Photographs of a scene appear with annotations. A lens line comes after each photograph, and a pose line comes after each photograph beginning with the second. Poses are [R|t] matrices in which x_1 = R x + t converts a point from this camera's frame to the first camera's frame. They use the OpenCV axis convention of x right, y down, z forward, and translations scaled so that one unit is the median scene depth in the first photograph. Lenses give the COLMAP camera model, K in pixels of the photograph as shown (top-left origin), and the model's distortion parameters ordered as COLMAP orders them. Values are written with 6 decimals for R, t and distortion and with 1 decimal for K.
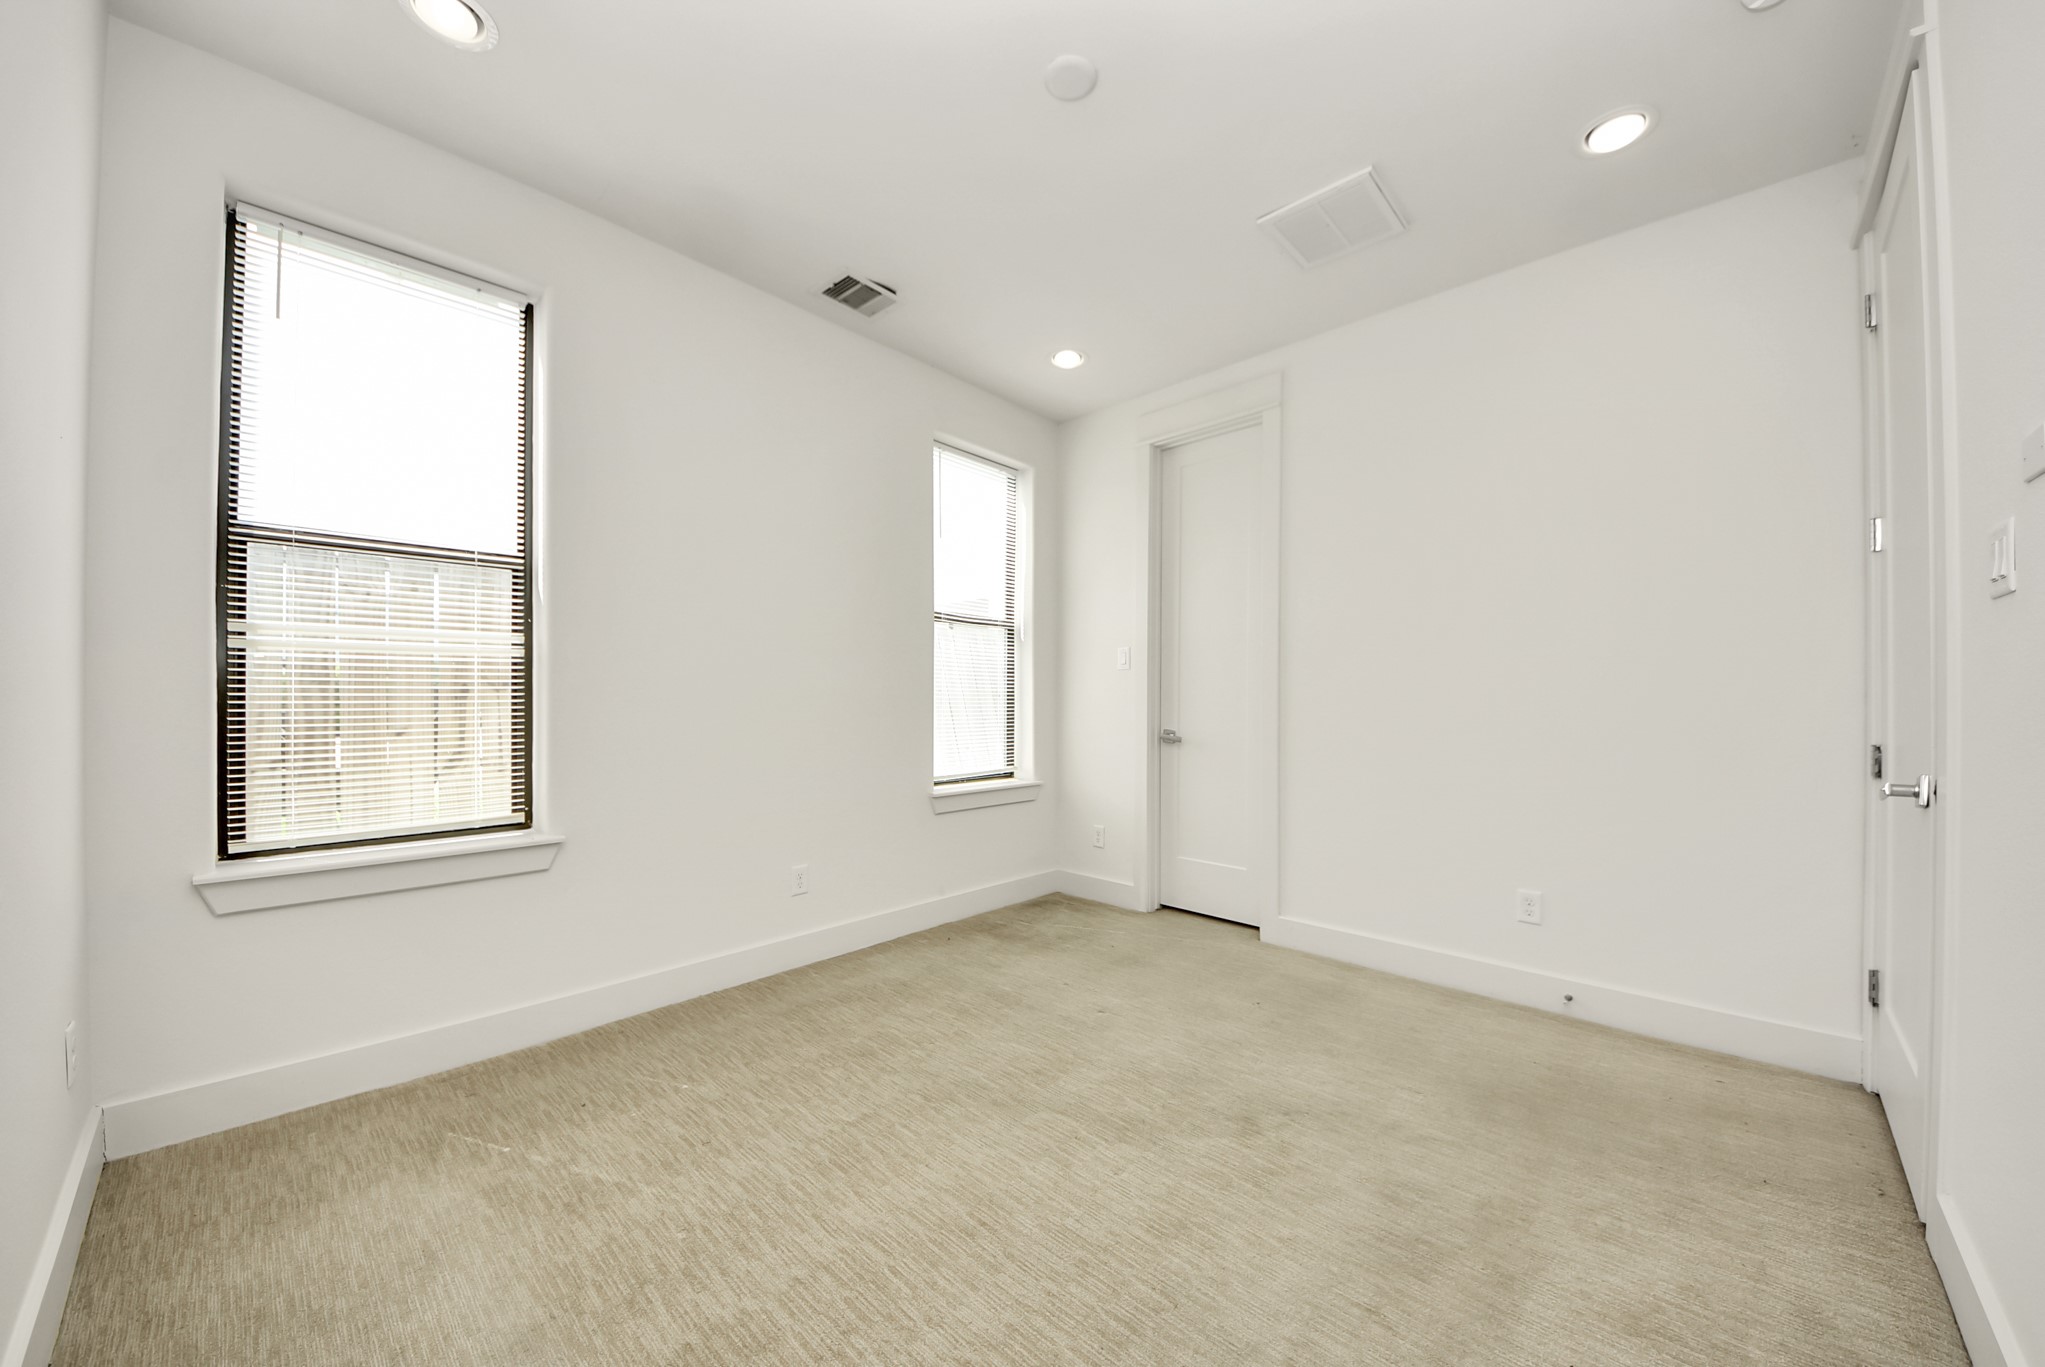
lens RADIAL K [[759.2, 0, 1036.3], [0, 759.2, 688.1], [0, 0, 1]] dist [0.041332, -0.000057]
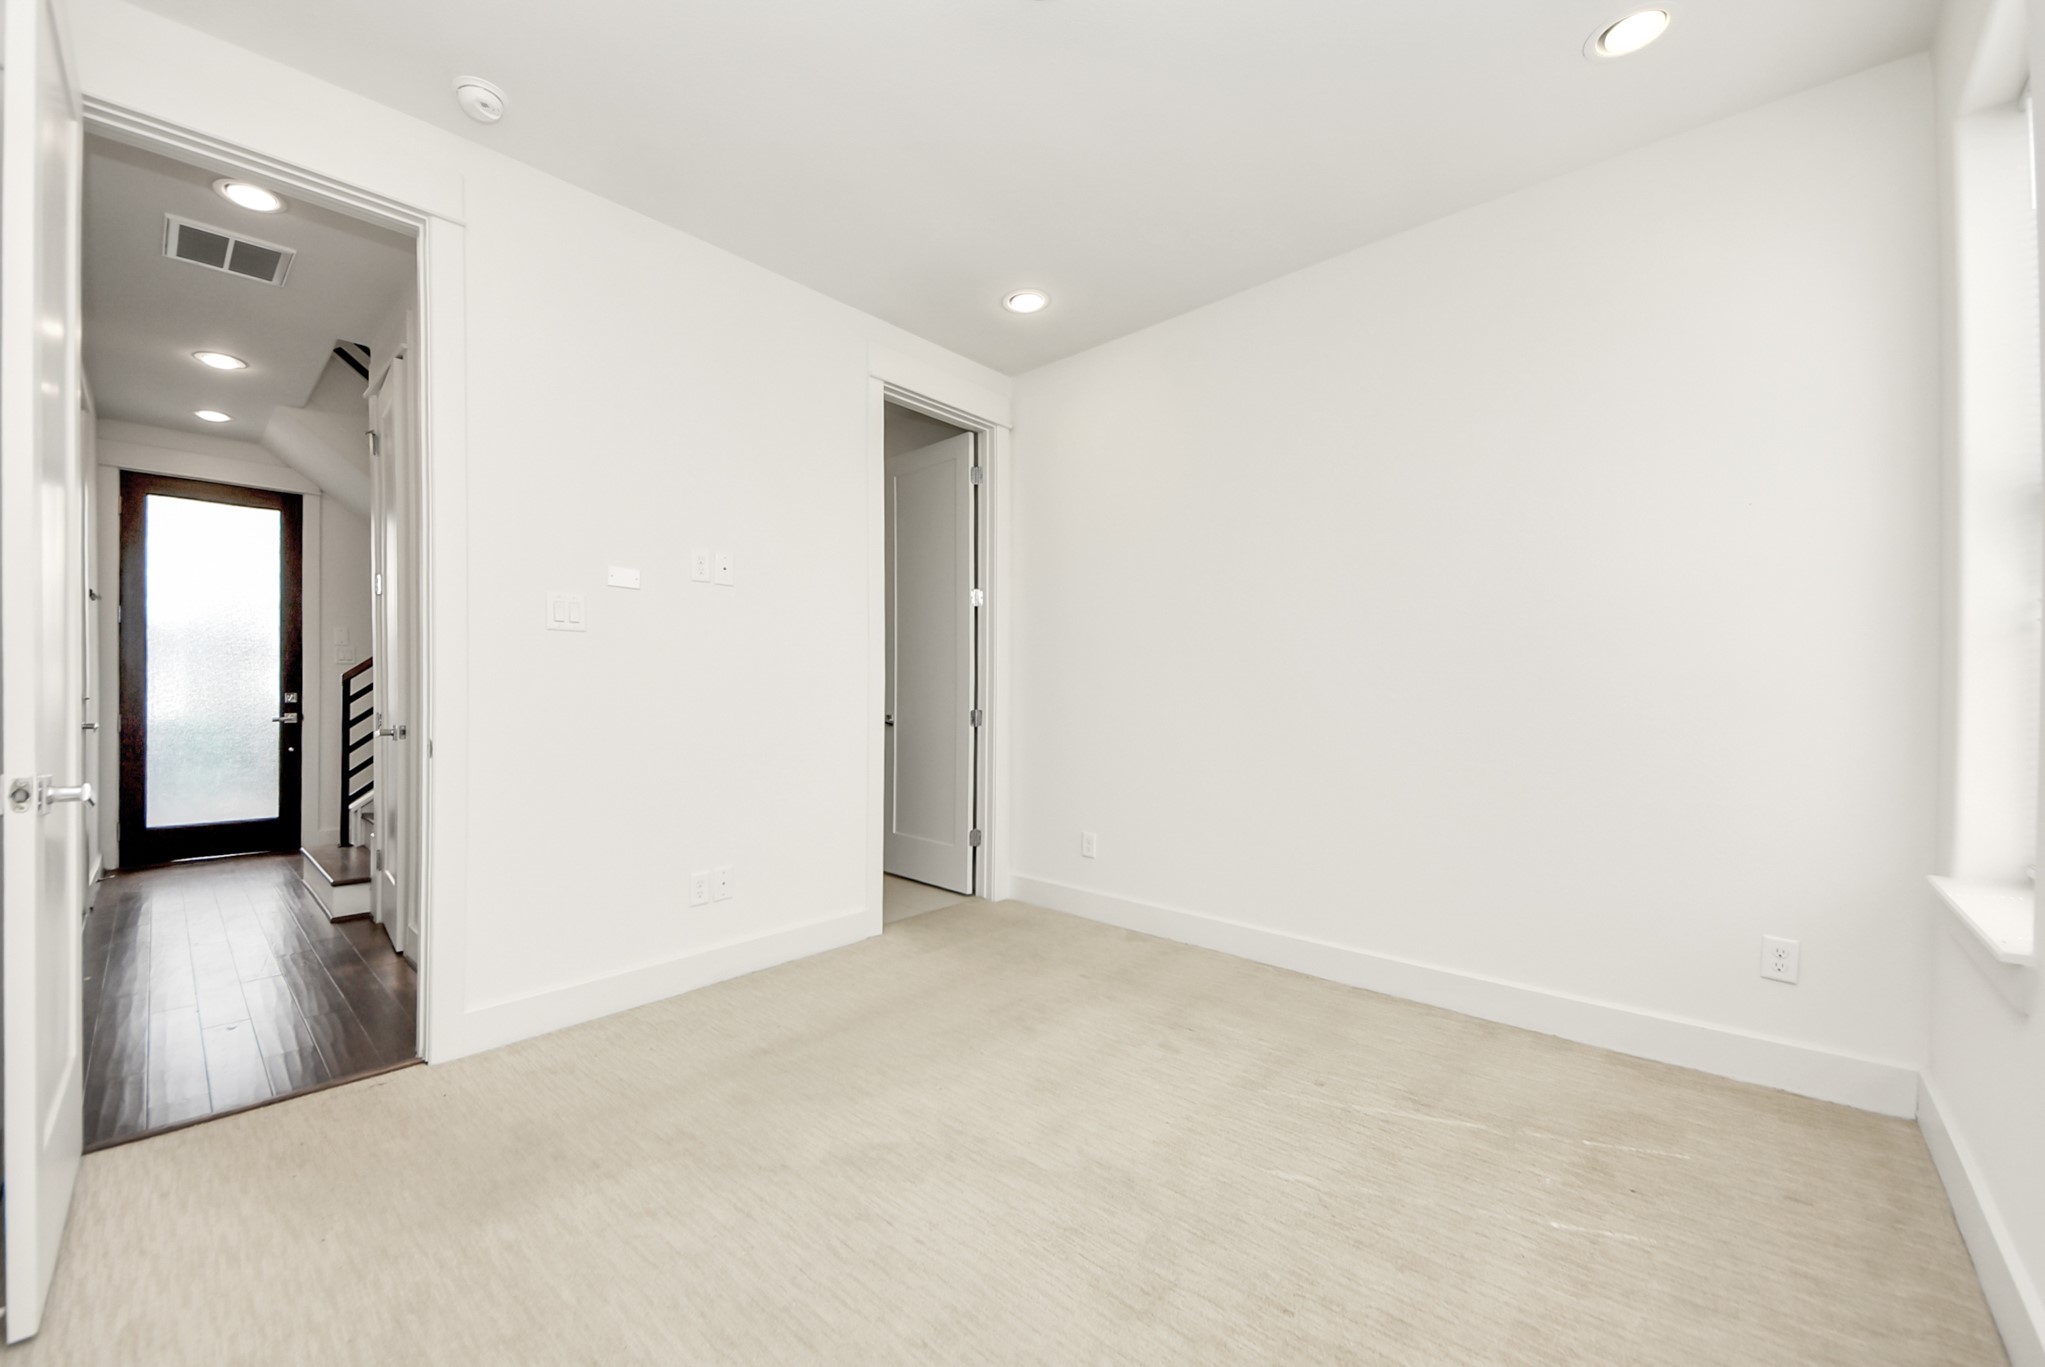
lens RADIAL K [[759.2, 0, 1036.3], [0, 759.2, 688.1], [0, 0, 1]] dist [0.041332, -0.000057]
pose [[-0.999850, -0.002534, -0.017125, 0.036672], [-0.002298, 0.999902, -0.013799, 0.022808], [0.017158, -0.013758, -0.999758, 1.102423]]
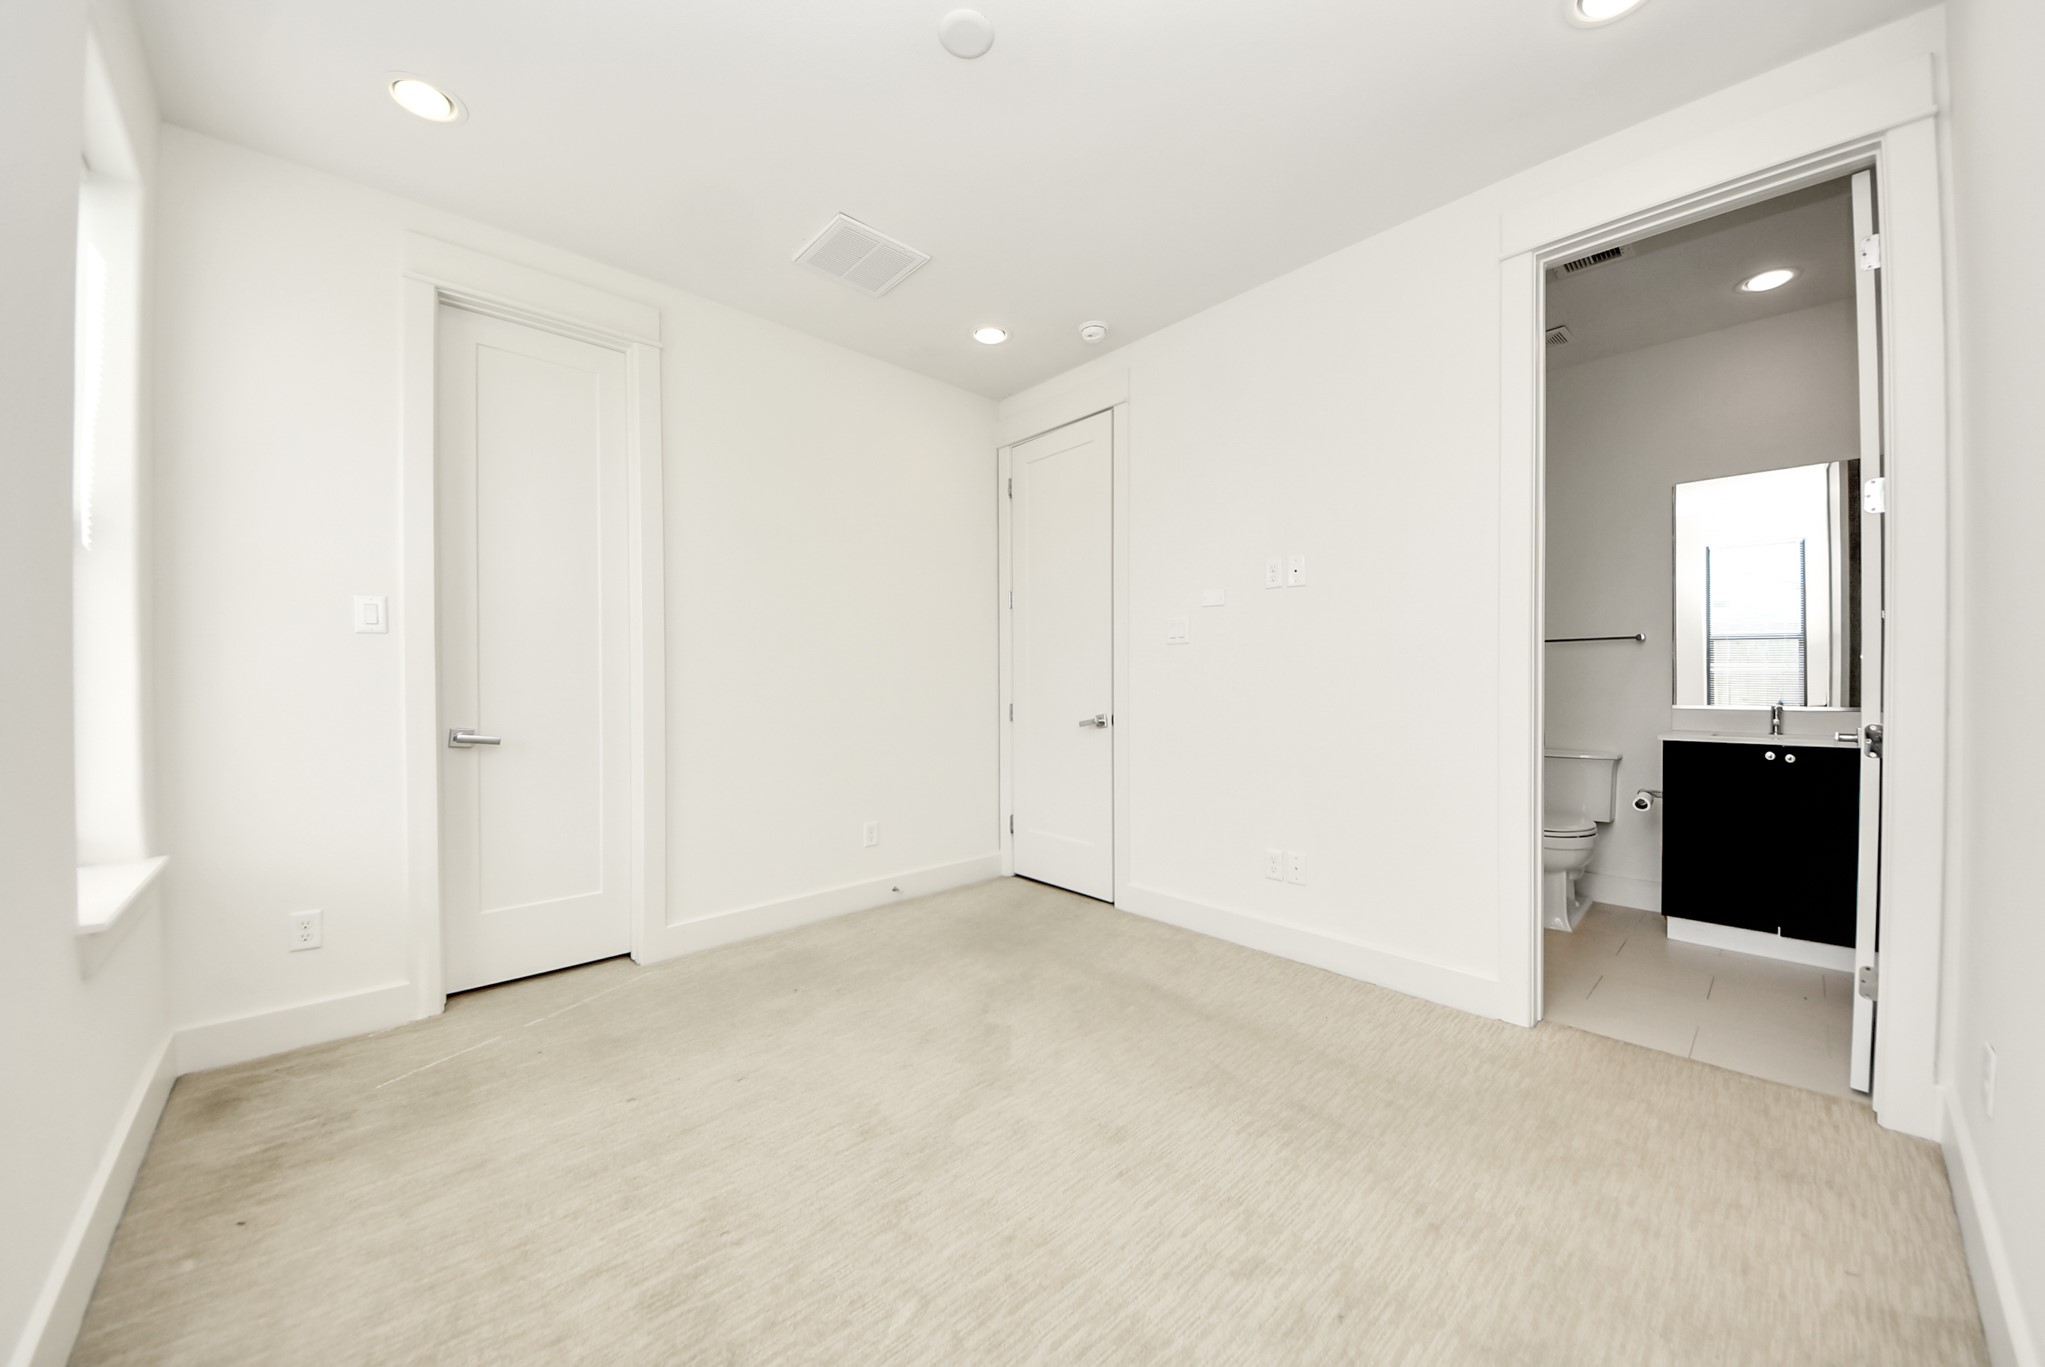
lens RADIAL K [[759.2, 0, 1036.3], [0, 759.2, 688.1], [0, 0, 1]] dist [0.041332, -0.000057]
pose [[0.061189, -0.012227, 0.998051, -0.532868], [-0.007628, 0.999890, 0.012717, 0.006915], [-0.998097, -0.008392, 0.061089, 0.505833]]
